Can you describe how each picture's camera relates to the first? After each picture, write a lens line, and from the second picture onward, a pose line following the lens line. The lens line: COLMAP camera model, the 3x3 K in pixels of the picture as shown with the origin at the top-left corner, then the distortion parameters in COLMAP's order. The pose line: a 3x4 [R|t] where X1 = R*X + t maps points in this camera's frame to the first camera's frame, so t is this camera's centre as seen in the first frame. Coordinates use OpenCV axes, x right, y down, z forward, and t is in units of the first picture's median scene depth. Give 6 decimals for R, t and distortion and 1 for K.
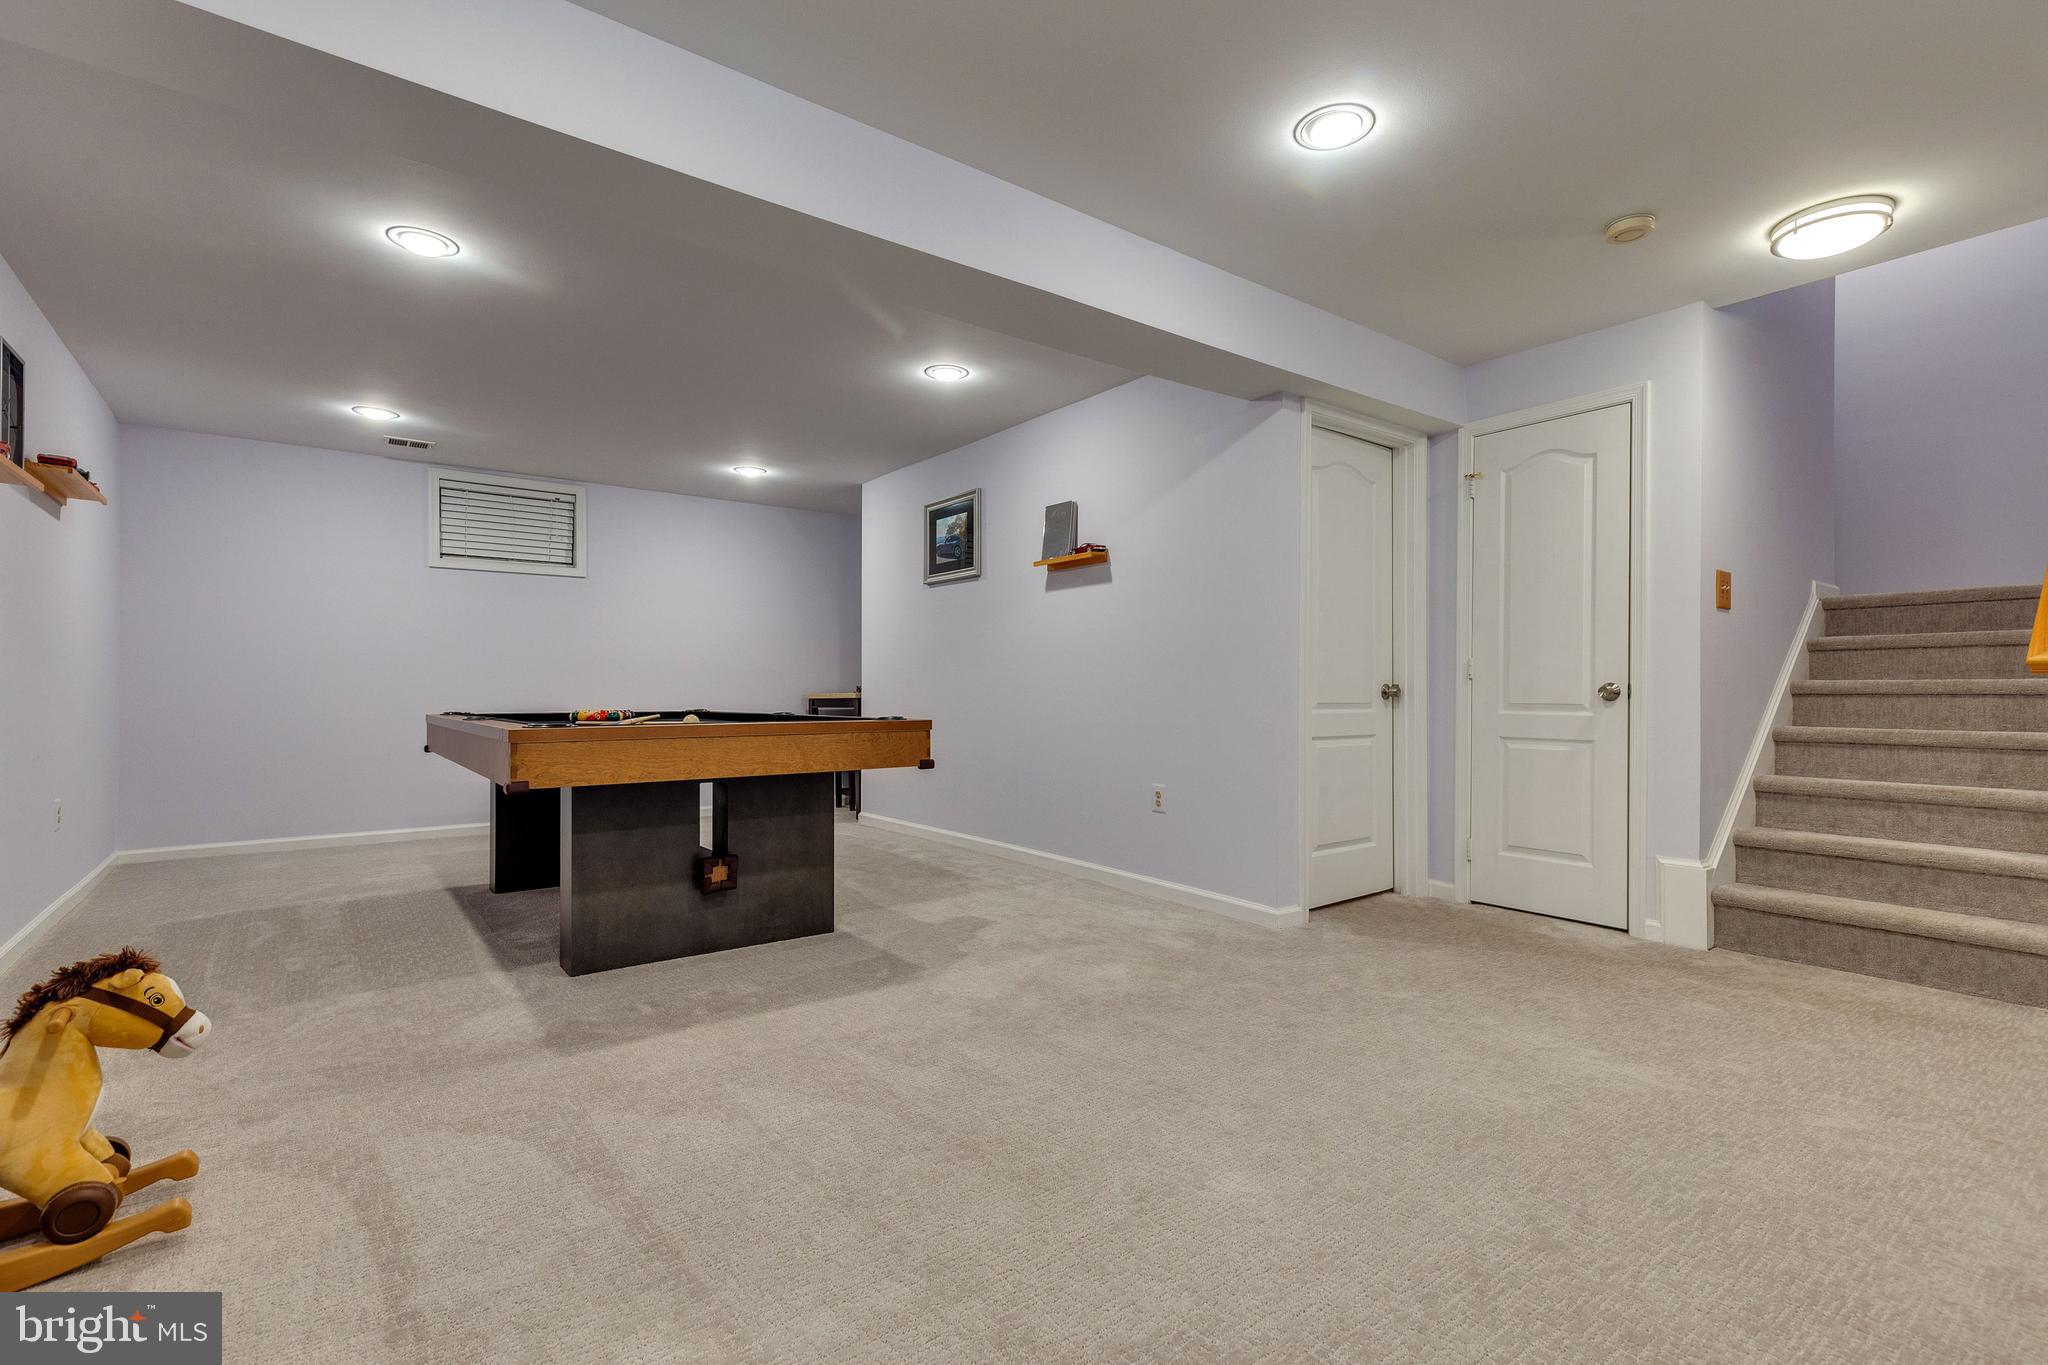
lens RADIAL K [[944.8, 0, 1019.6], [0, 944.8, 686.9], [0, 0, 1]] dist [0.004264, 0.000193]
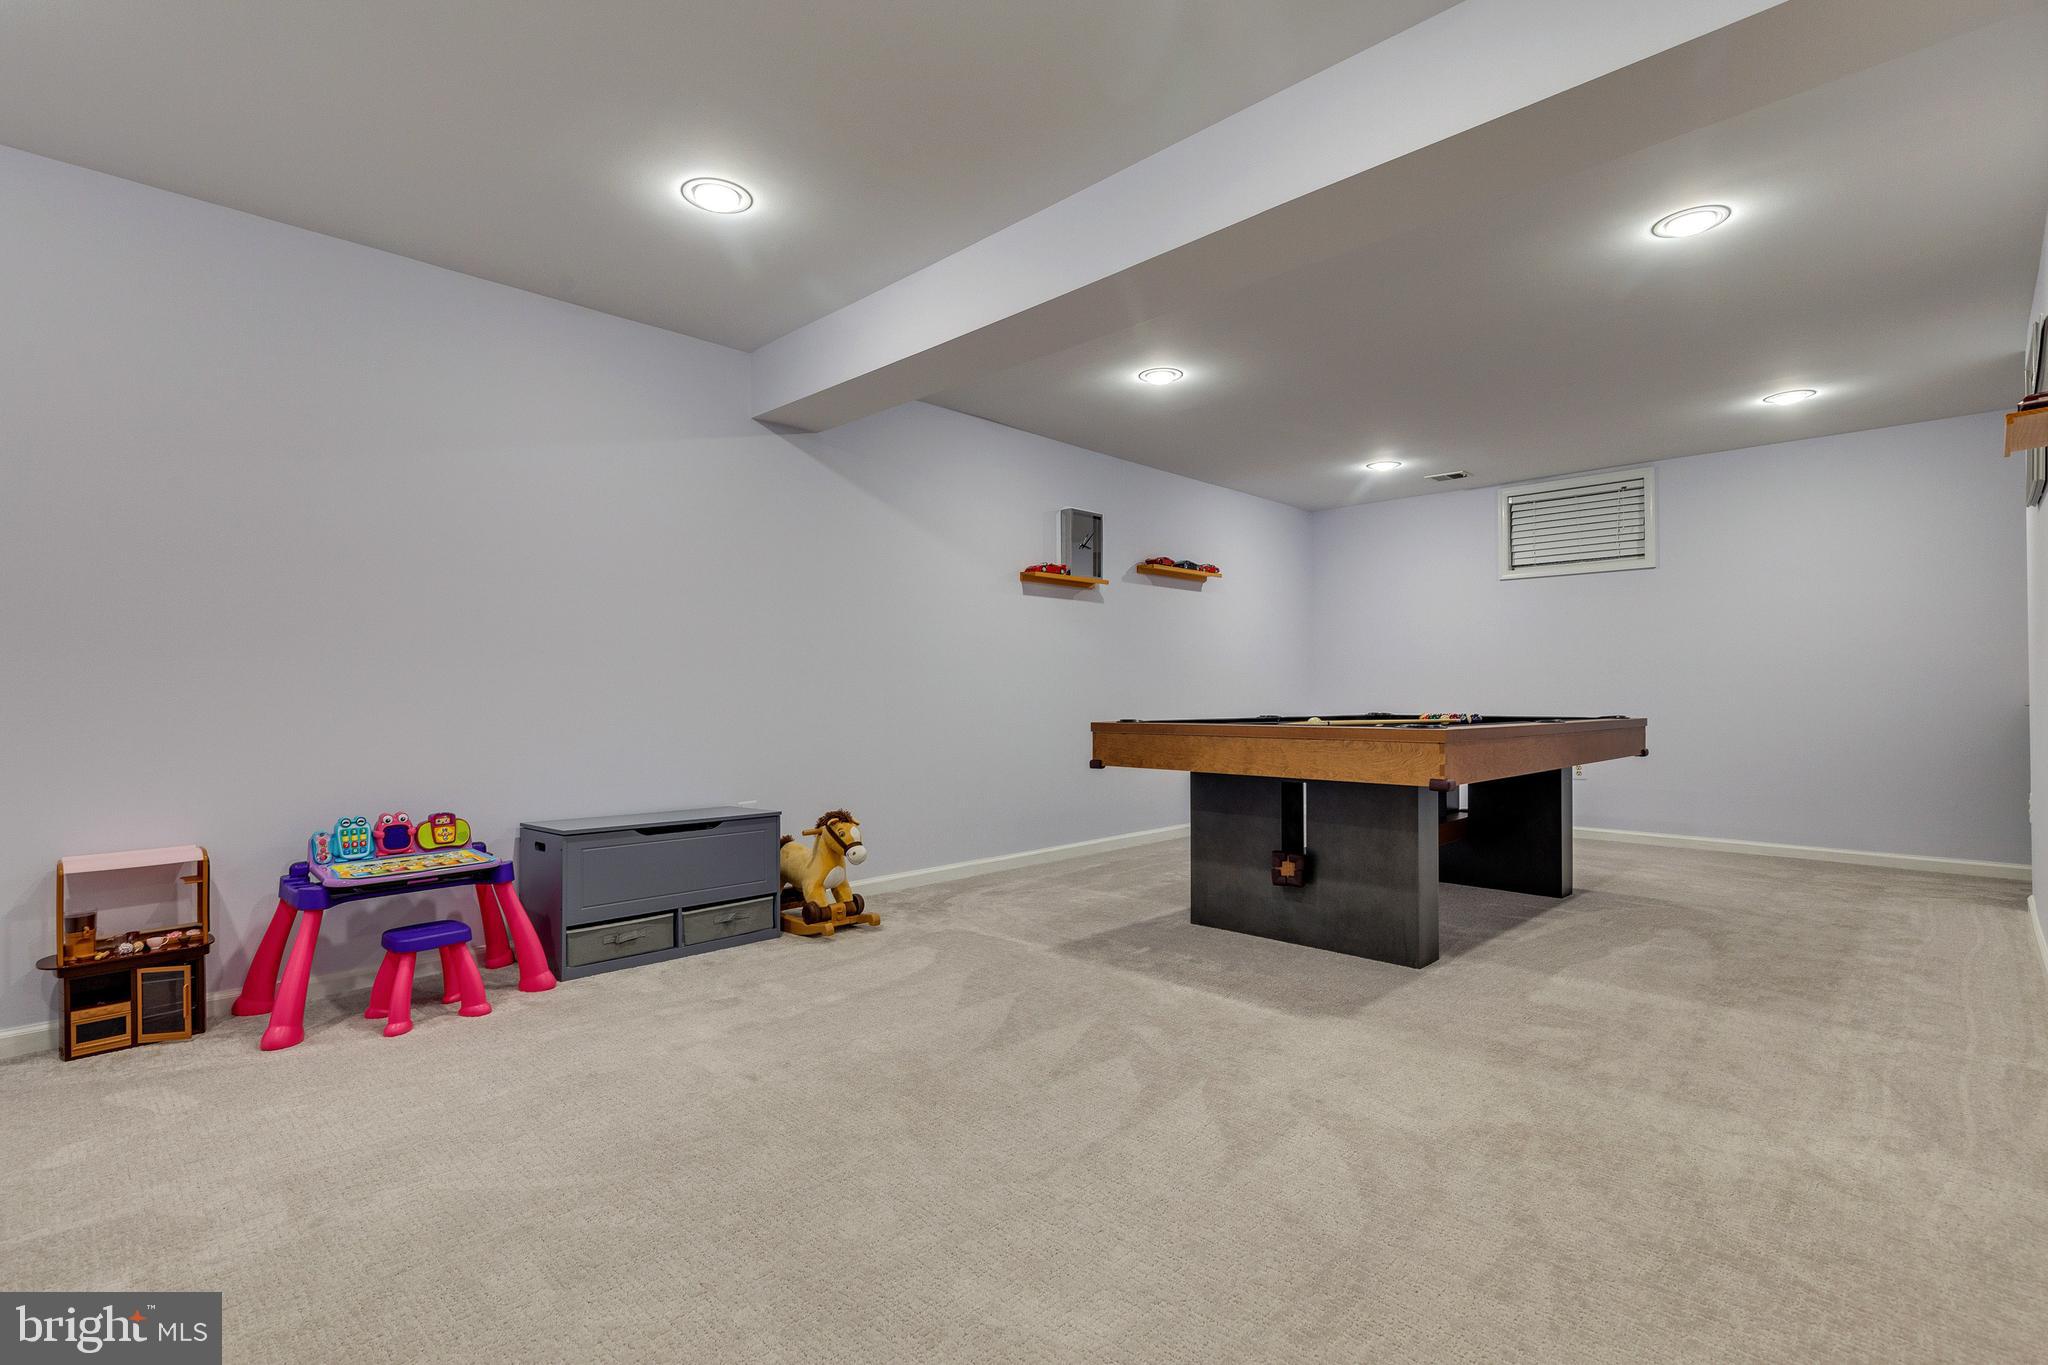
lens RADIAL K [[944.8, 0, 1019.6], [0, 944.8, 686.9], [0, 0, 1]] dist [0.004264, 0.000193]
pose [[0.140641, -0.008408, -0.990025, 0.593307], [0.004887, 0.999958, -0.007798, 0.001895], [0.990049, -0.003742, 0.140677, 0.484019]]
